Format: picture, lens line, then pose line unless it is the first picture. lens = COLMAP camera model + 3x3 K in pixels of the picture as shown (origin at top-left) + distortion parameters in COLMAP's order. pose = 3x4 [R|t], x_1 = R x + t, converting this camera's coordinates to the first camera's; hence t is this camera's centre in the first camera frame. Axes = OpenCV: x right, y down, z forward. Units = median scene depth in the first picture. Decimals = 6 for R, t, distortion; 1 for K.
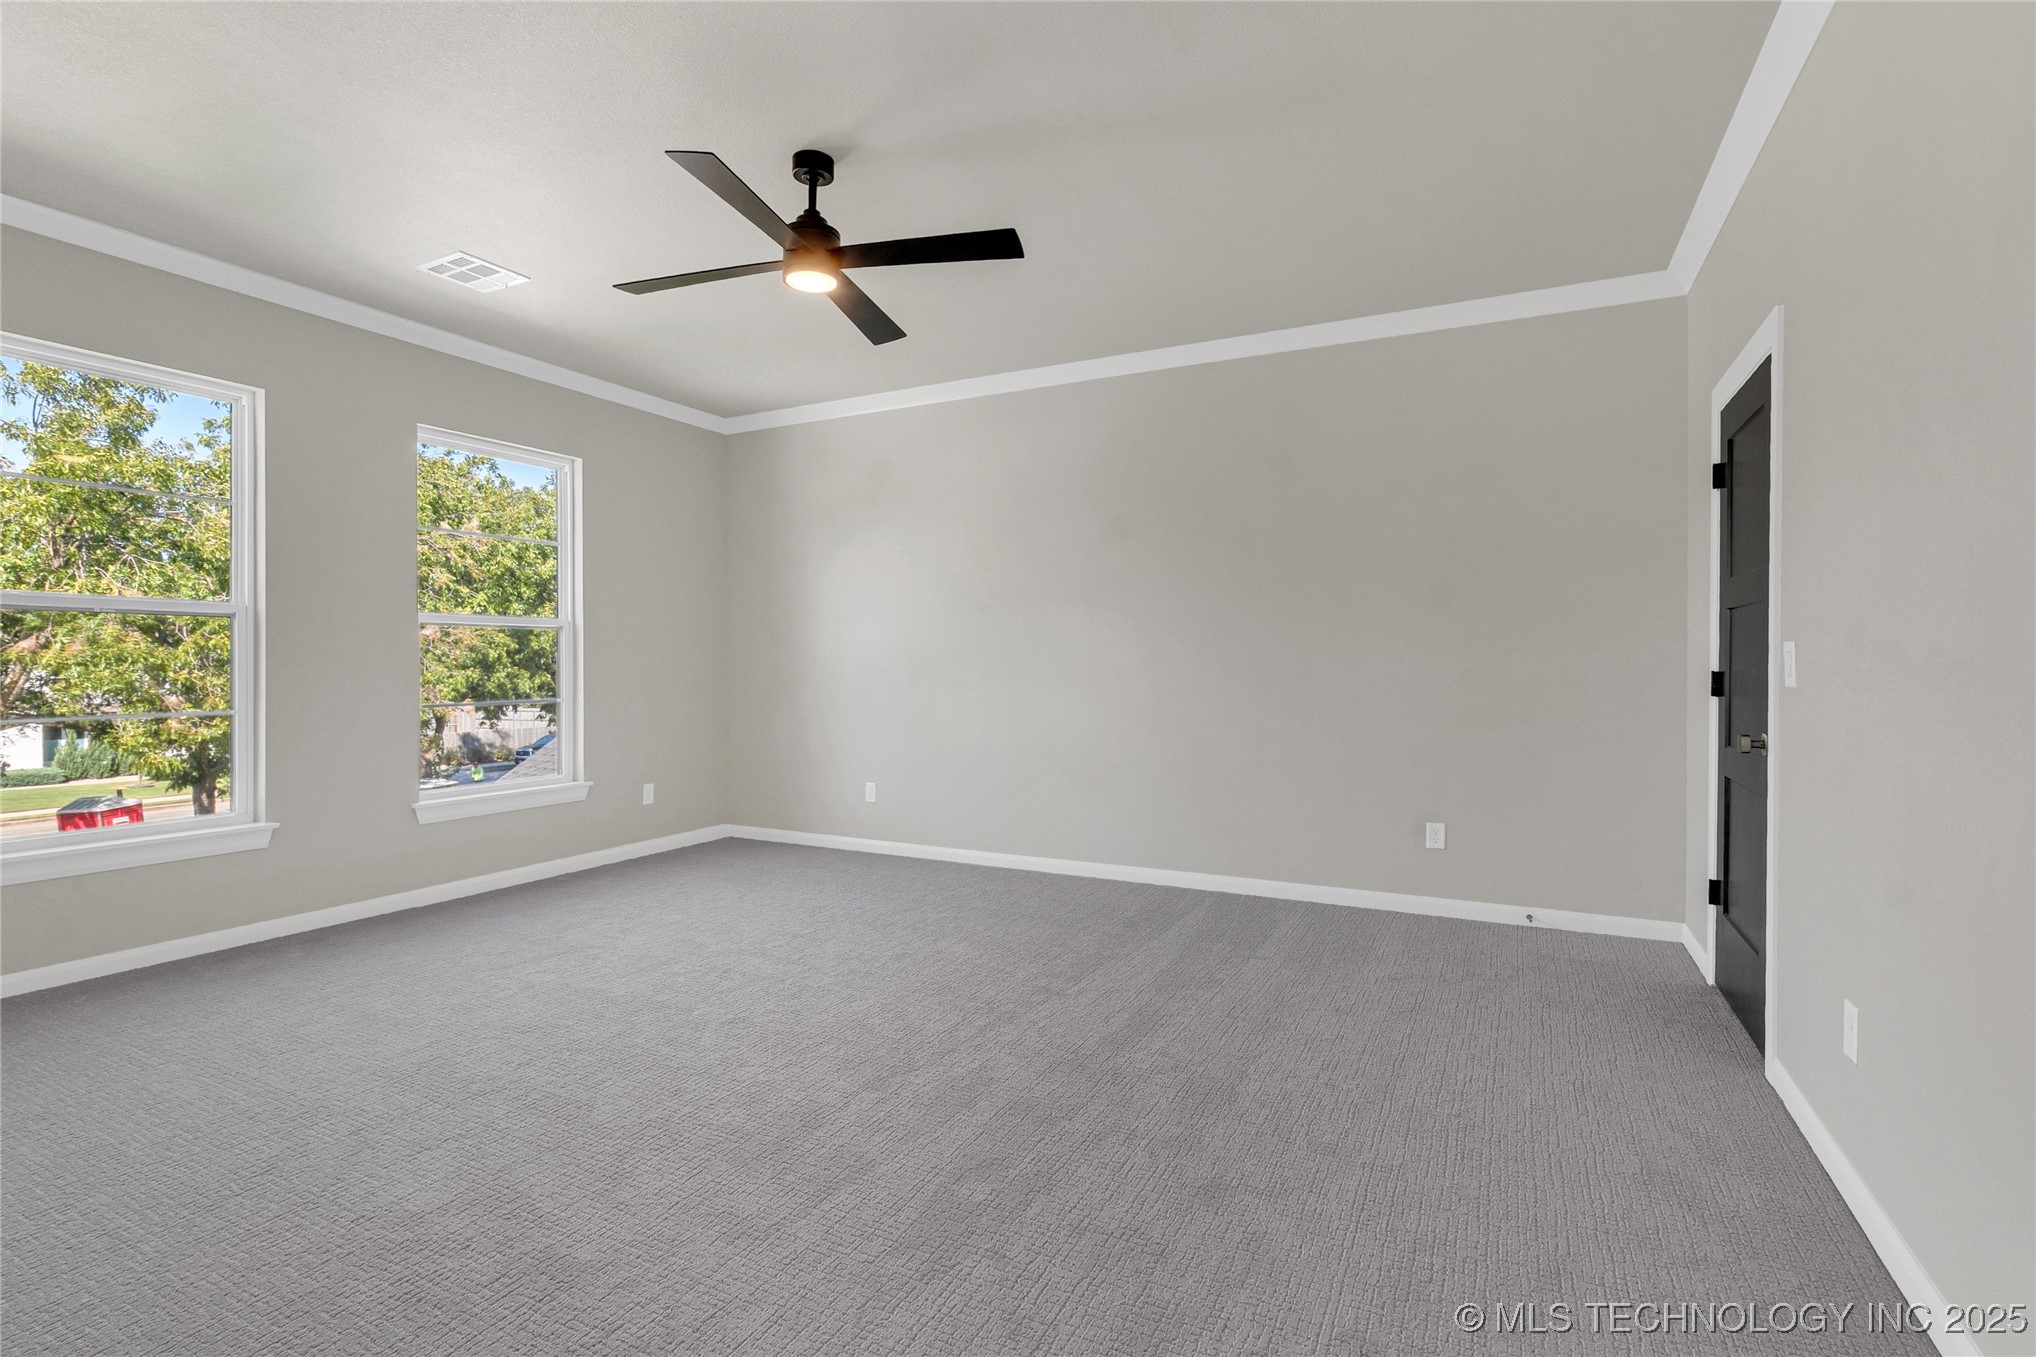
lens RADIAL K [[984.8, 0, 1004.1], [0, 984.8, 672.3], [0, 0, 1]] dist [0.000967, -0.000199]
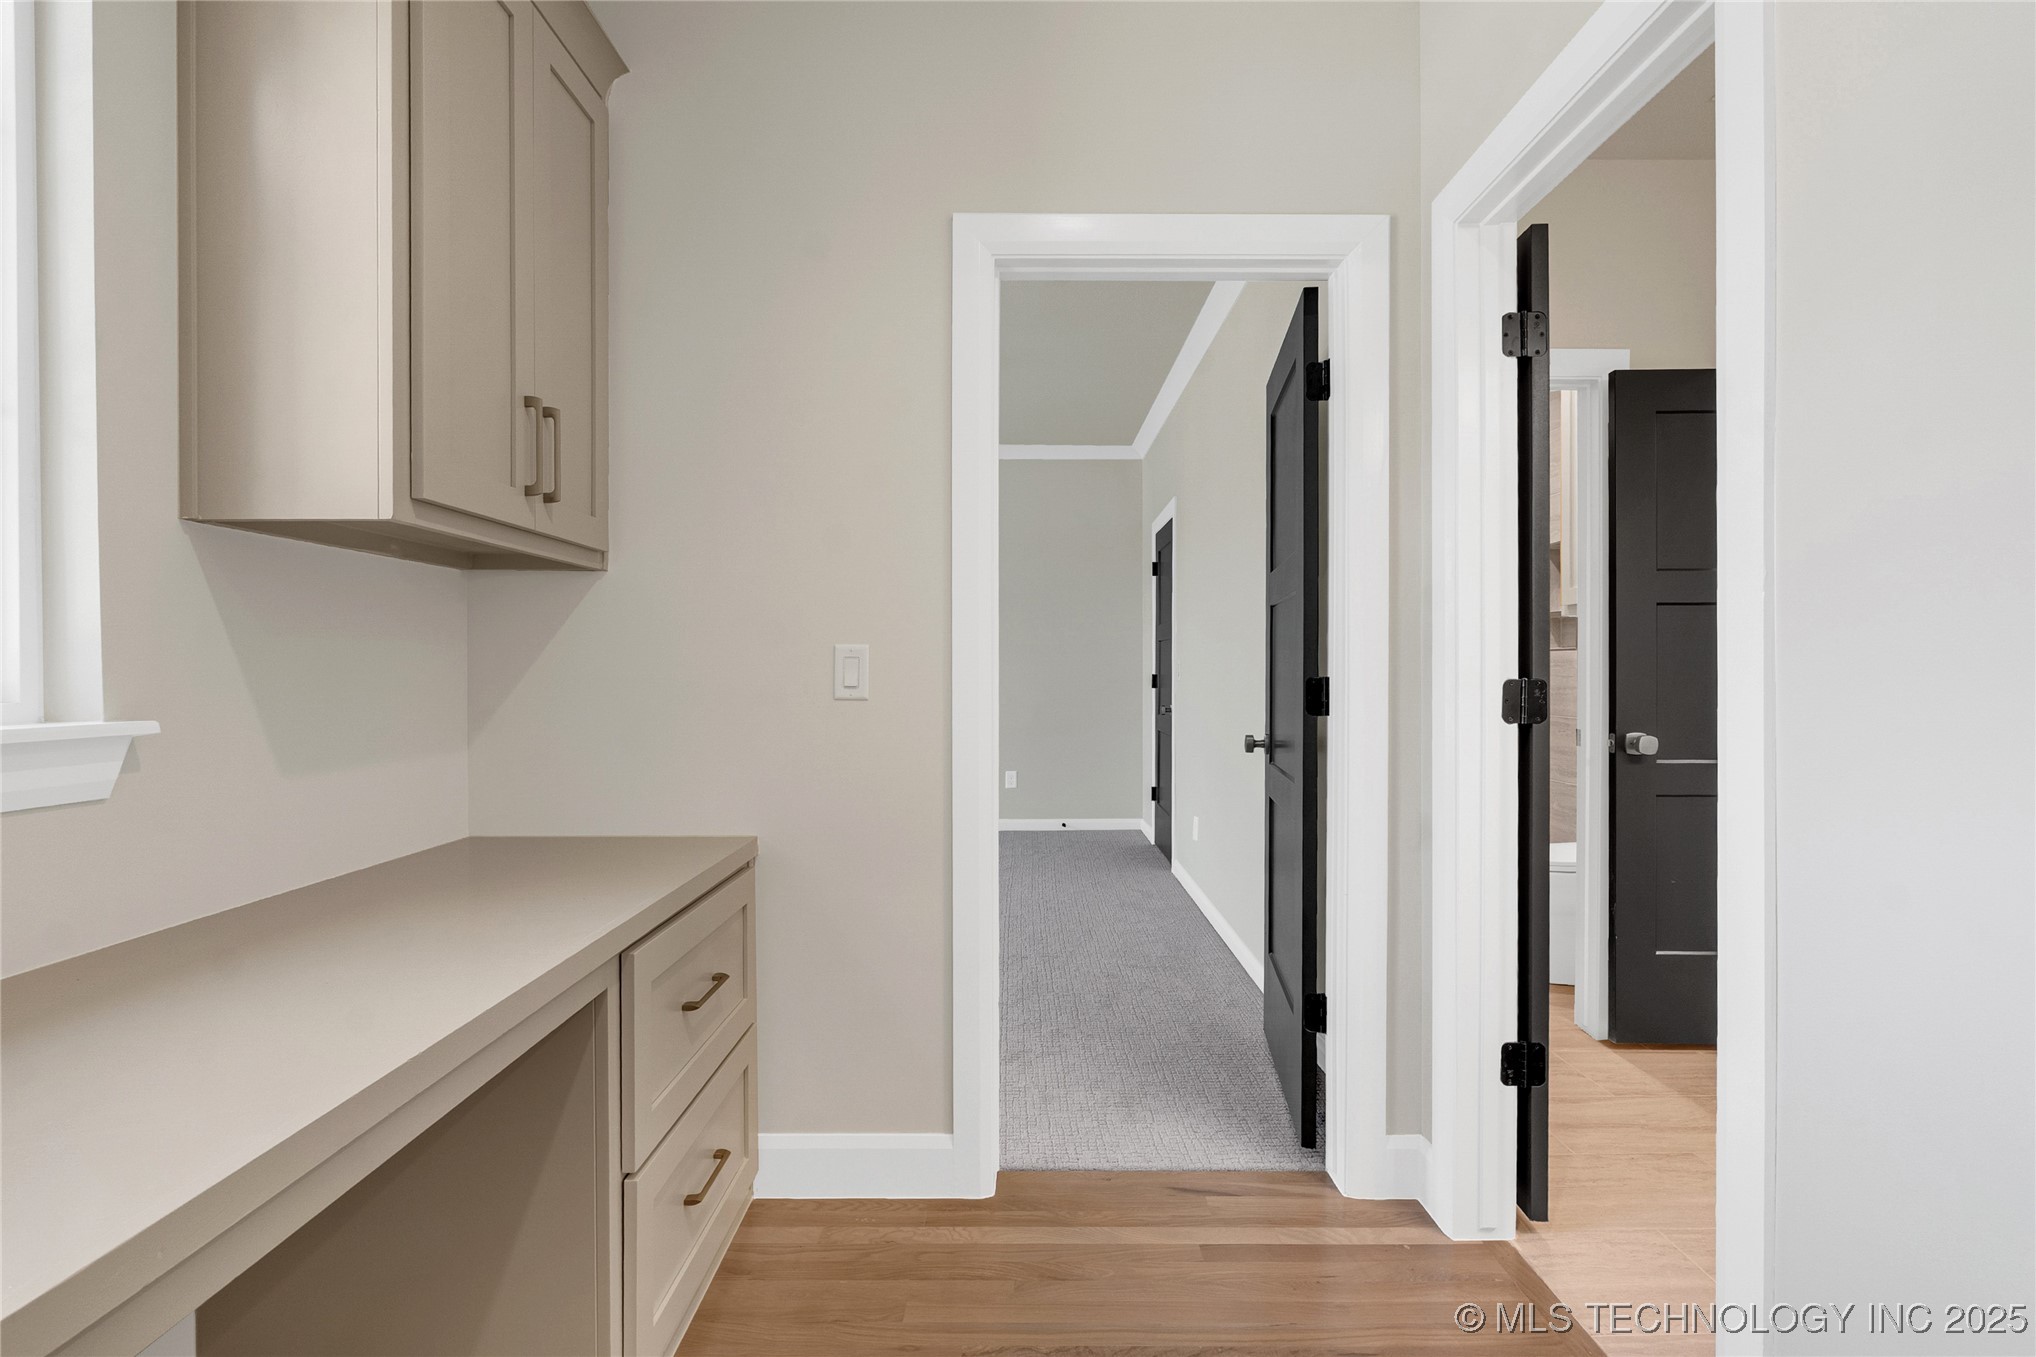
lens RADIAL K [[984.8, 0, 1020.4], [0, 984.8, 683.4], [0, 0, 1]] dist [0.000967, -0.000199]
pose [[0.893711, -0.002354, 0.448637, -0.342280], [0.002730, 0.999996, -0.000191, 0.015864], [-0.448634, 0.001395, 0.893714, -0.557304]]
